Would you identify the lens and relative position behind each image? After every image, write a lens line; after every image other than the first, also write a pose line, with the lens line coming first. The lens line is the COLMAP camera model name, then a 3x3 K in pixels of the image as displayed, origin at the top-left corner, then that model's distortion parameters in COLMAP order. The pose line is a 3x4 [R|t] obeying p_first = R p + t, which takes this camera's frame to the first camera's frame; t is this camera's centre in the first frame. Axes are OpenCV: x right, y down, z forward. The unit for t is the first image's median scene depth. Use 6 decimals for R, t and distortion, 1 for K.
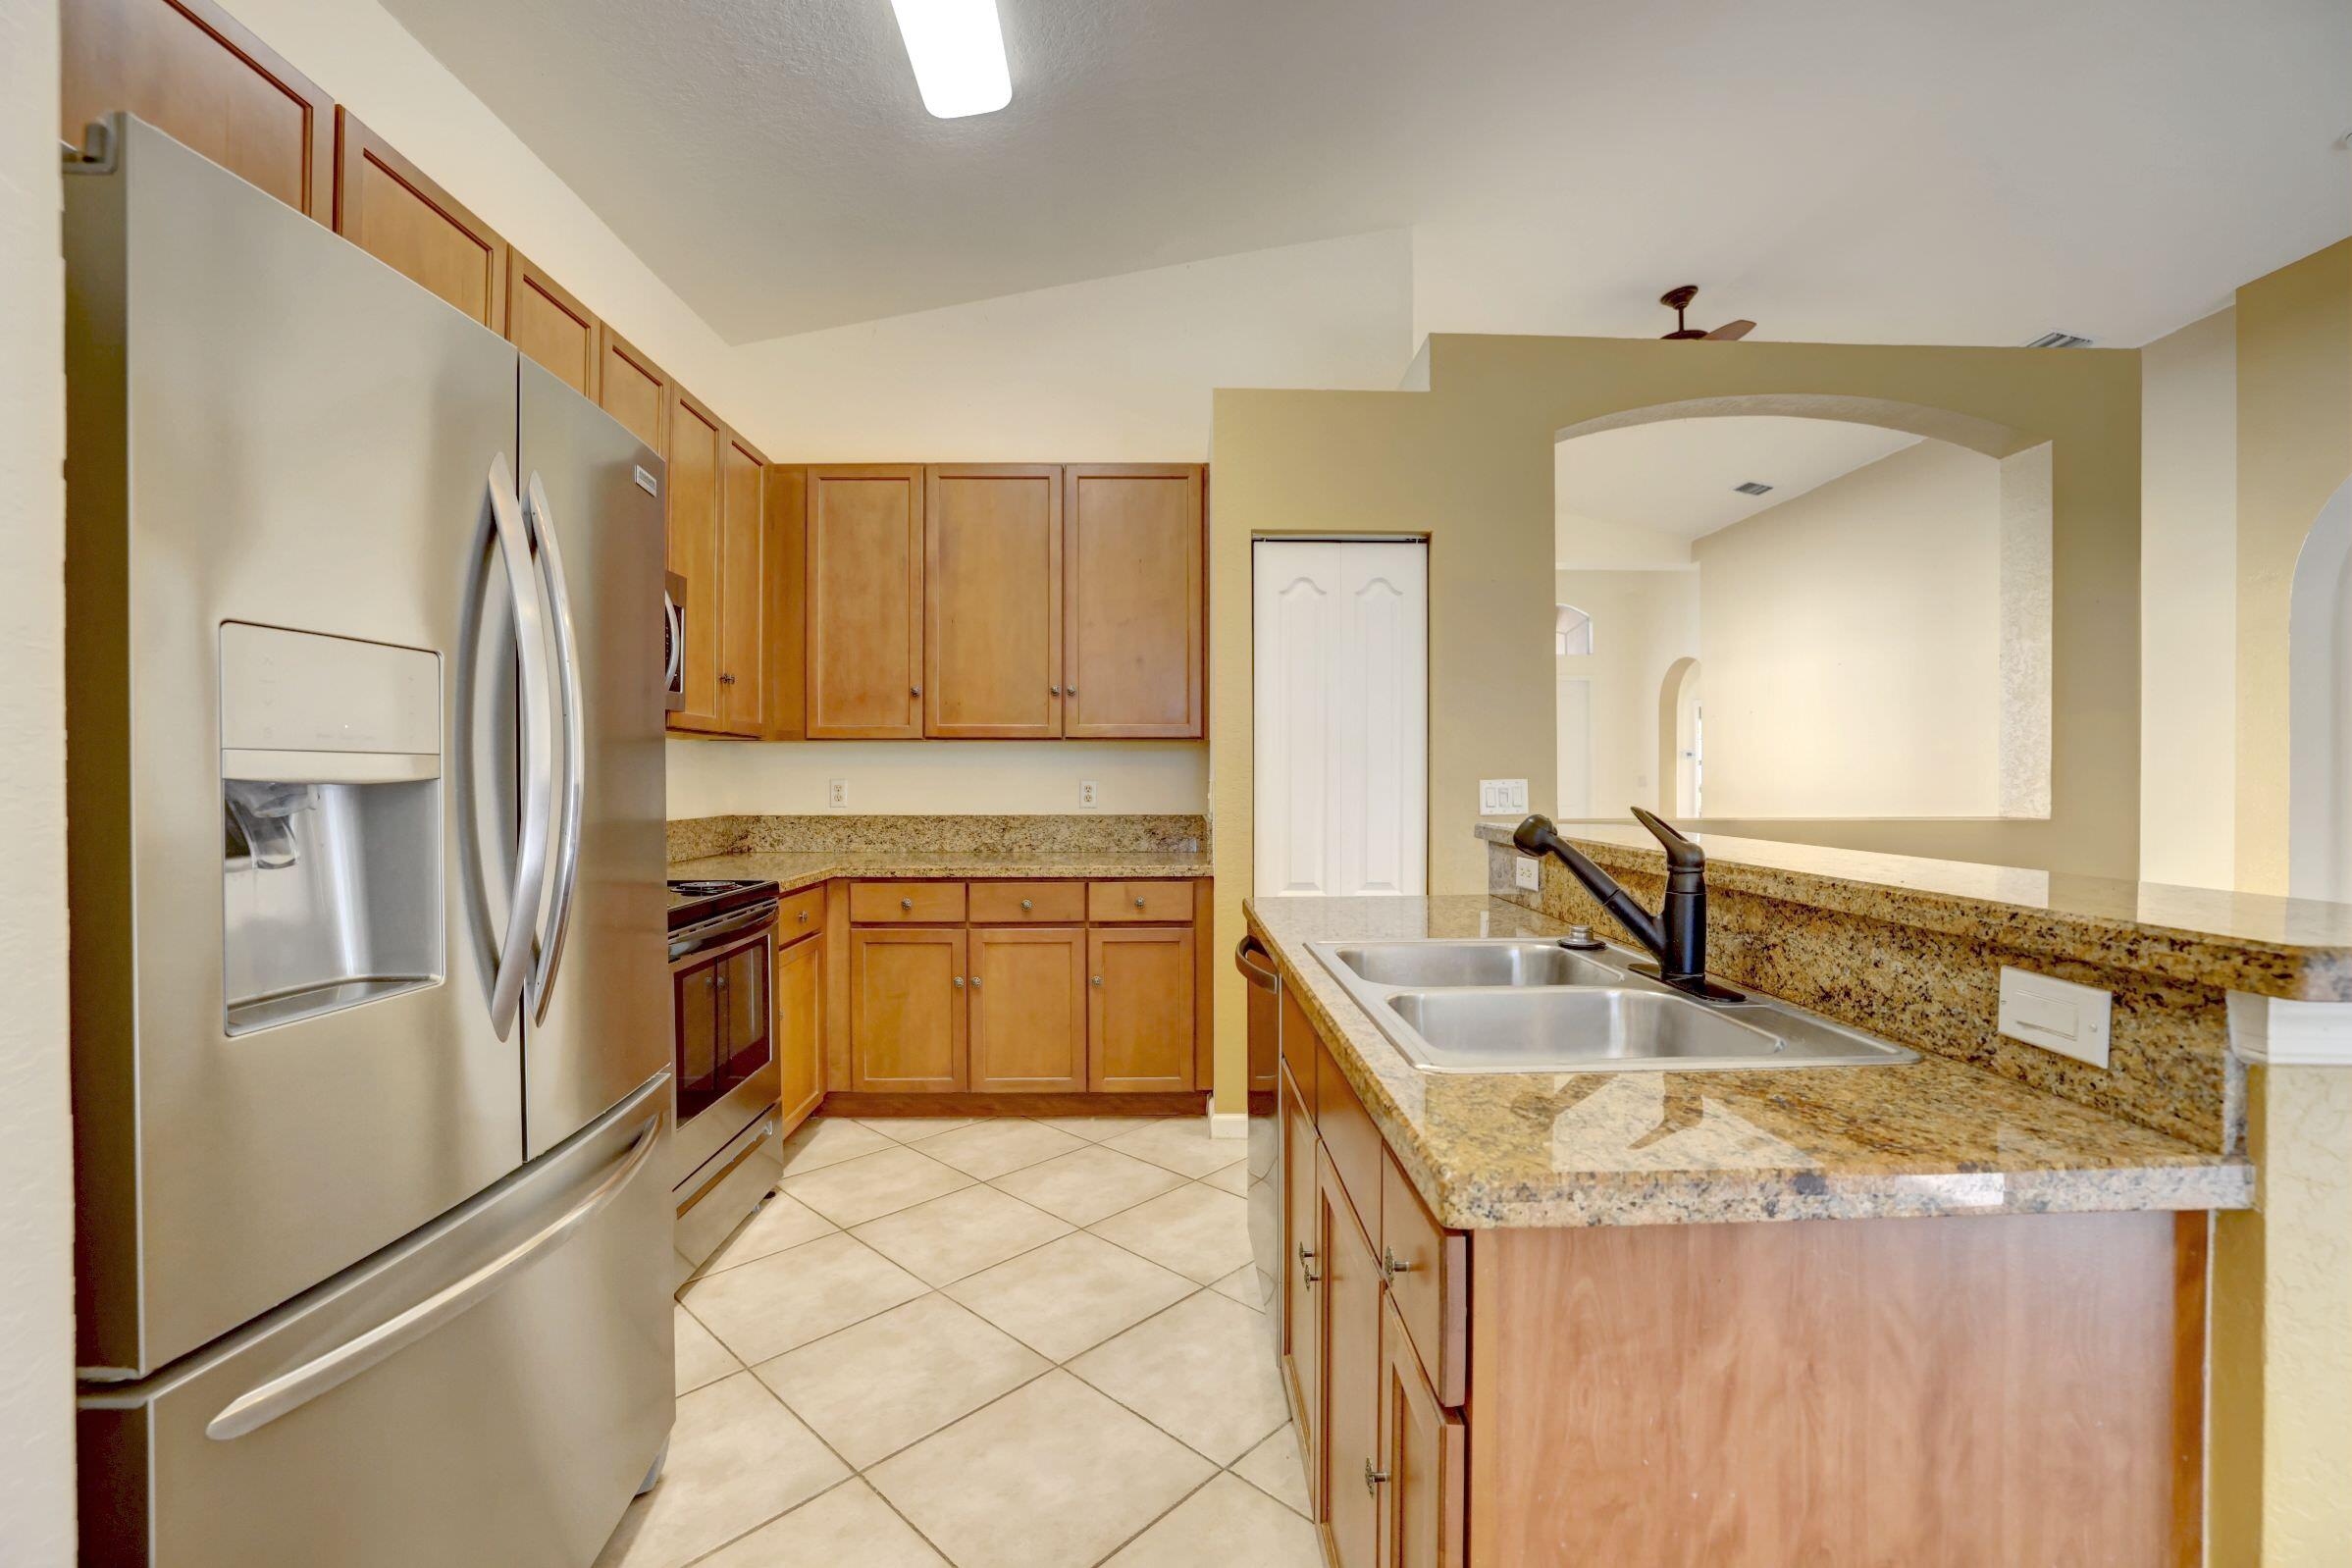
lens RADIAL K [[1002.3, 0, 1180.4], [0, 1002.3, 782.9], [0, 0, 1]] dist [-0.049242, 0.017191]
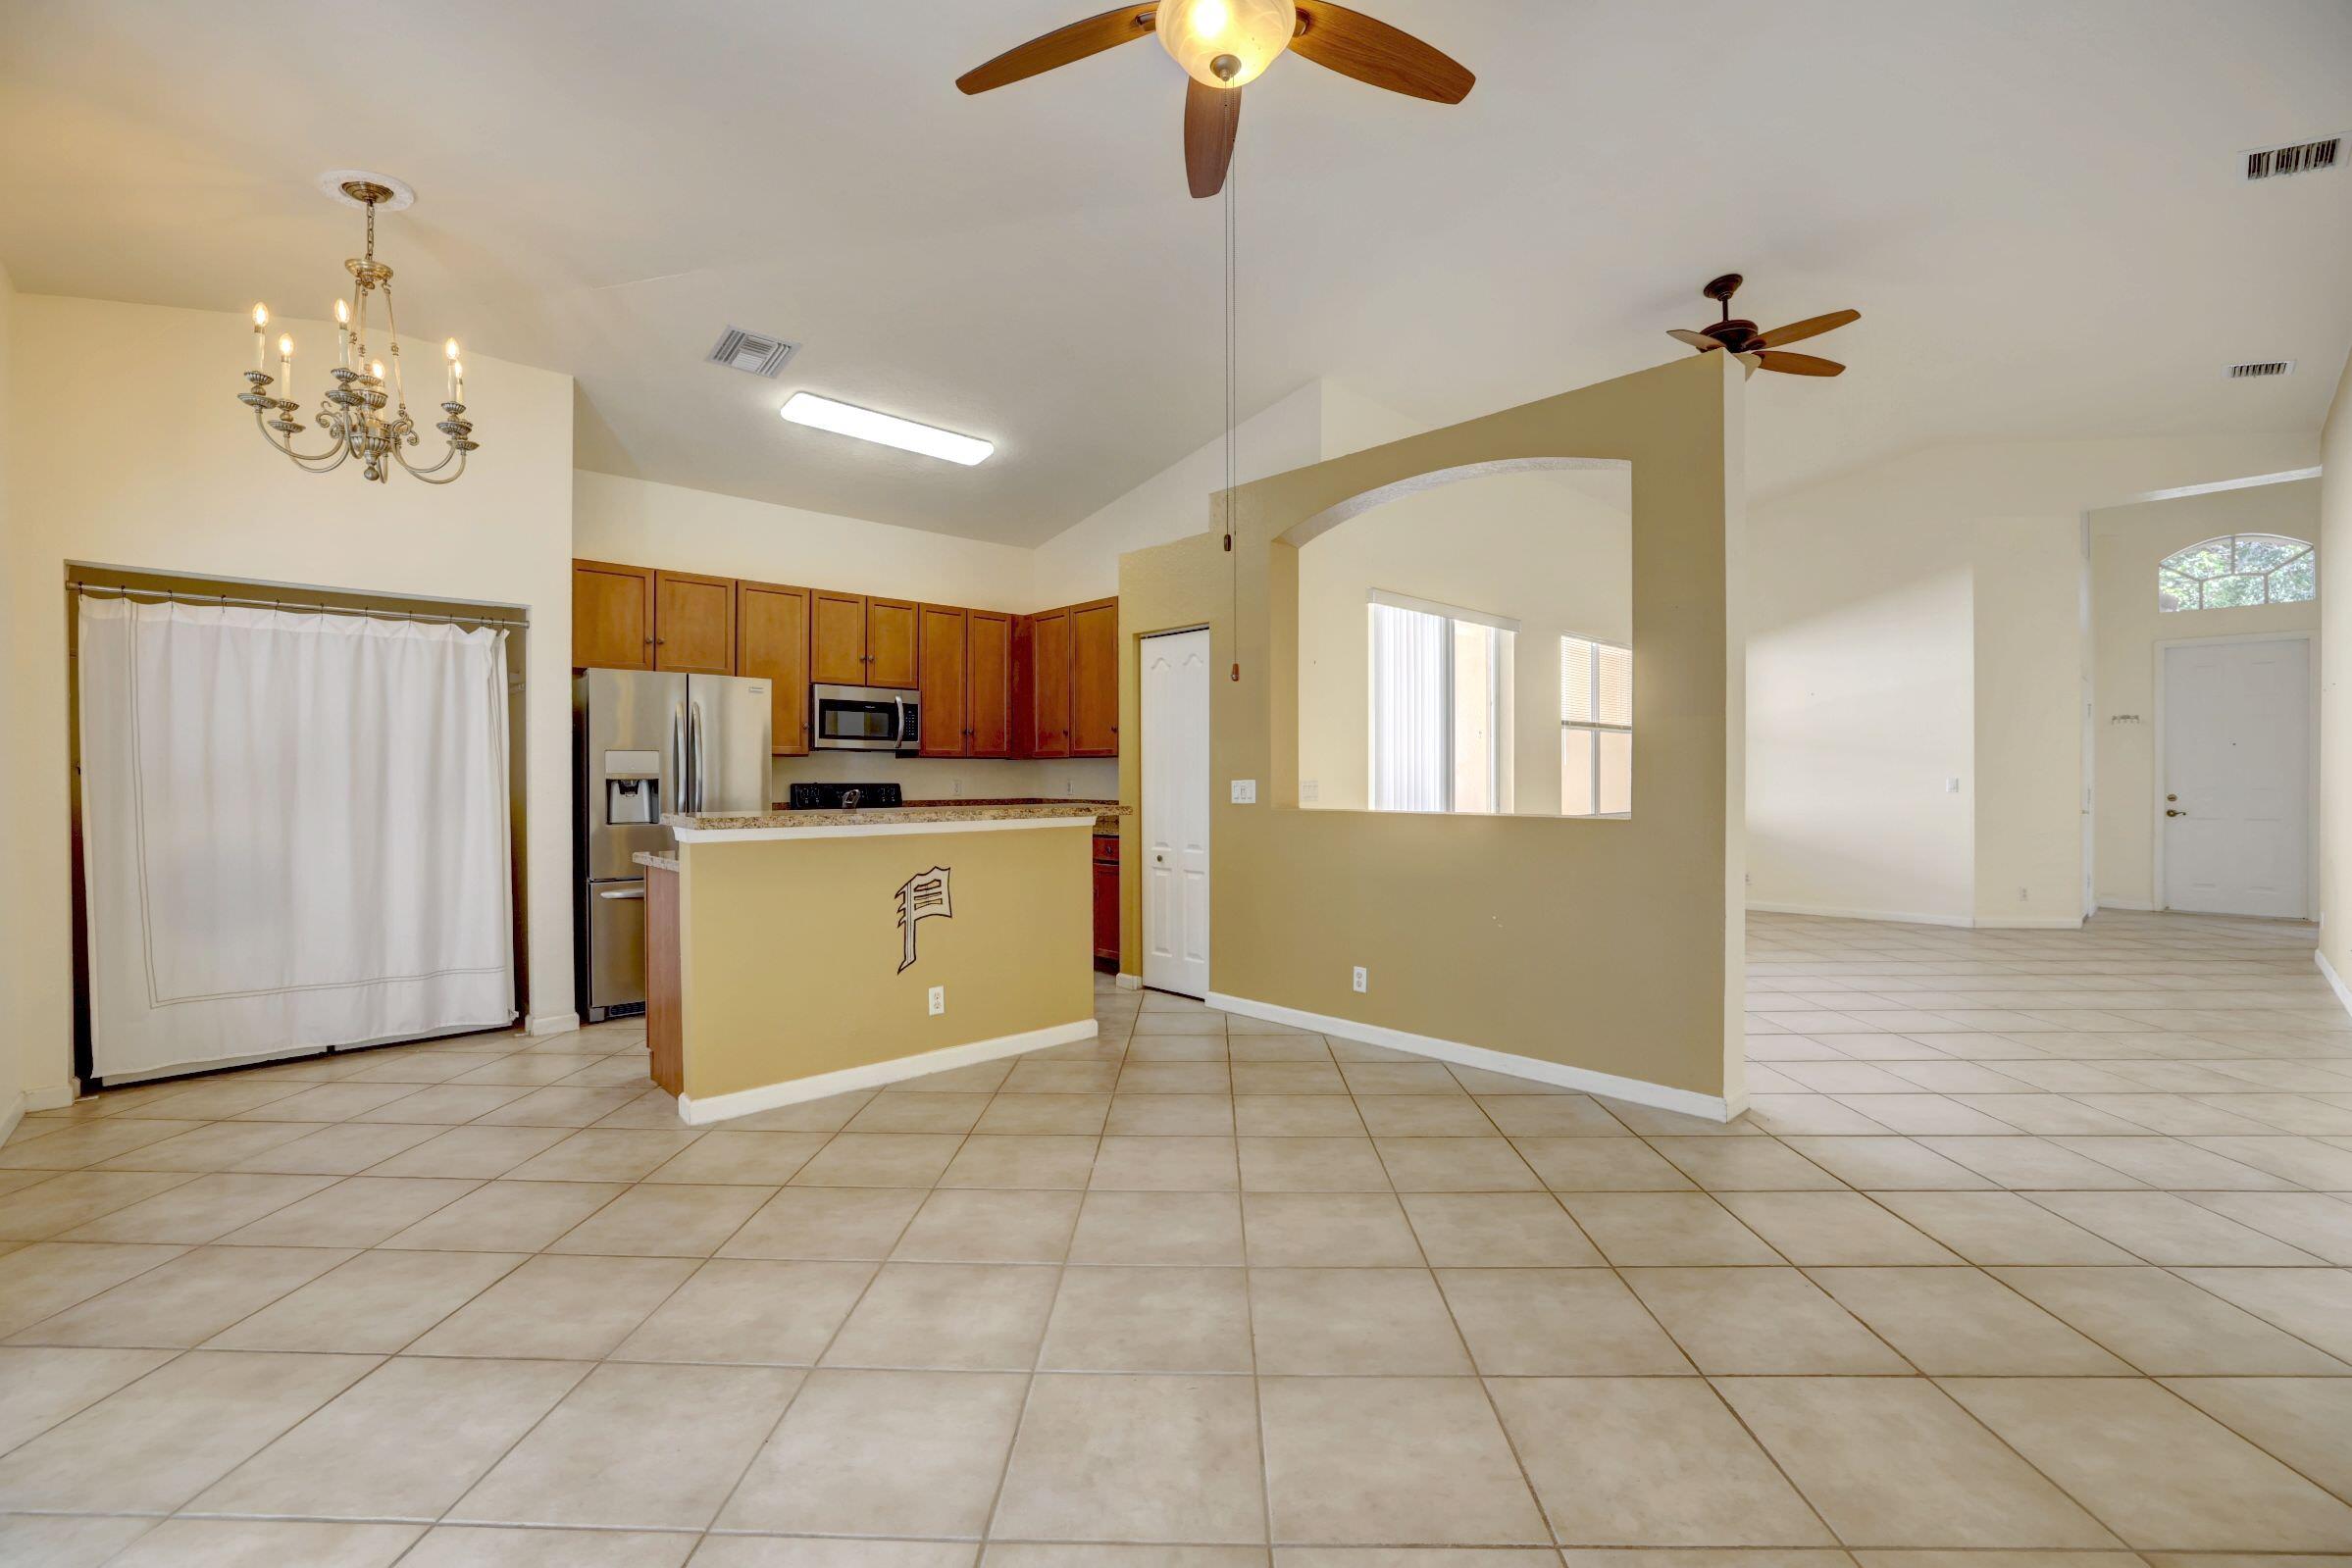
lens RADIAL K [[1002.2, 0, 1180.4], [0, 1002.2, 782.9], [0, 0, 1]] dist [-0.049242, 0.017191]
pose [[0.671897, 0.003031, -0.740639, 1.219855], [-0.004865, 0.999988, -0.000321, 0.001409], [0.740629, 0.003819, 0.671903, -0.070759]]
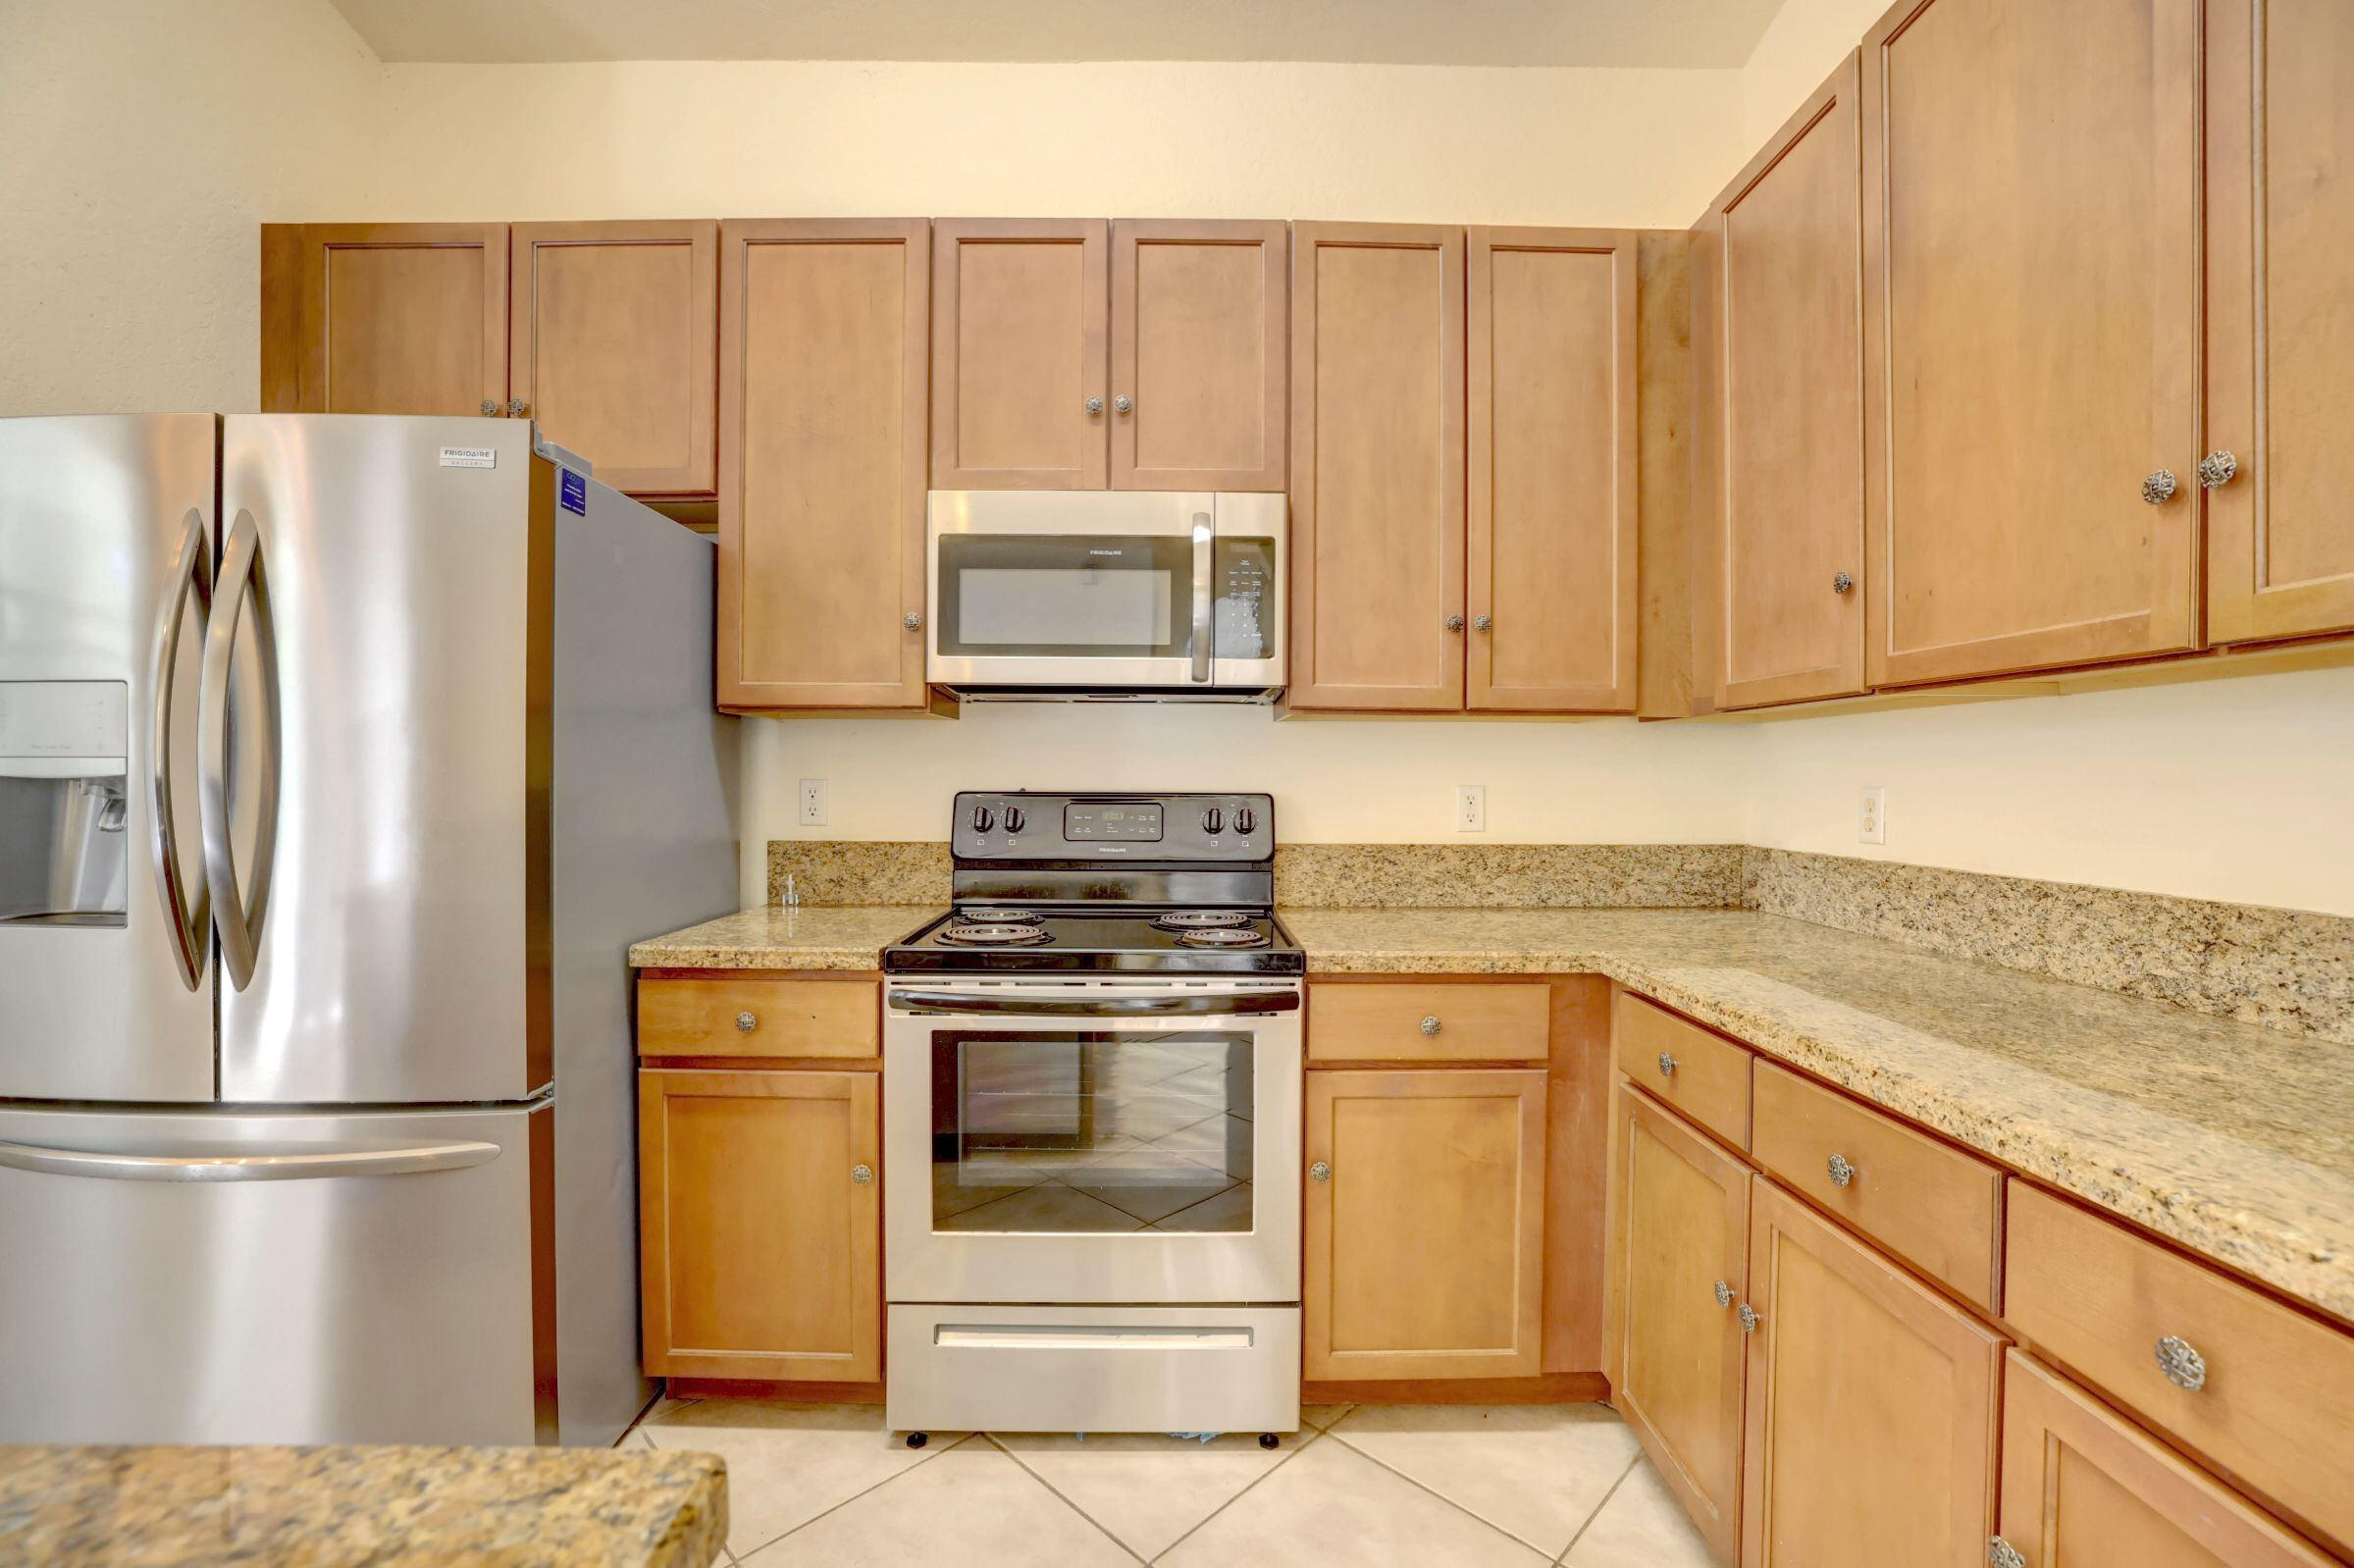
lens RADIAL K [[994.4, 0, 1177.0], [0, 994.4, 784.0], [0, 0, 1]] dist [-0.035413, 0.000125]
pose [[-0.016097, 0.008472, -0.999835, 0.154224], [-0.011842, 0.999892, 0.008663, -0.005361], [0.999800, 0.011979, -0.015995, 0.720579]]
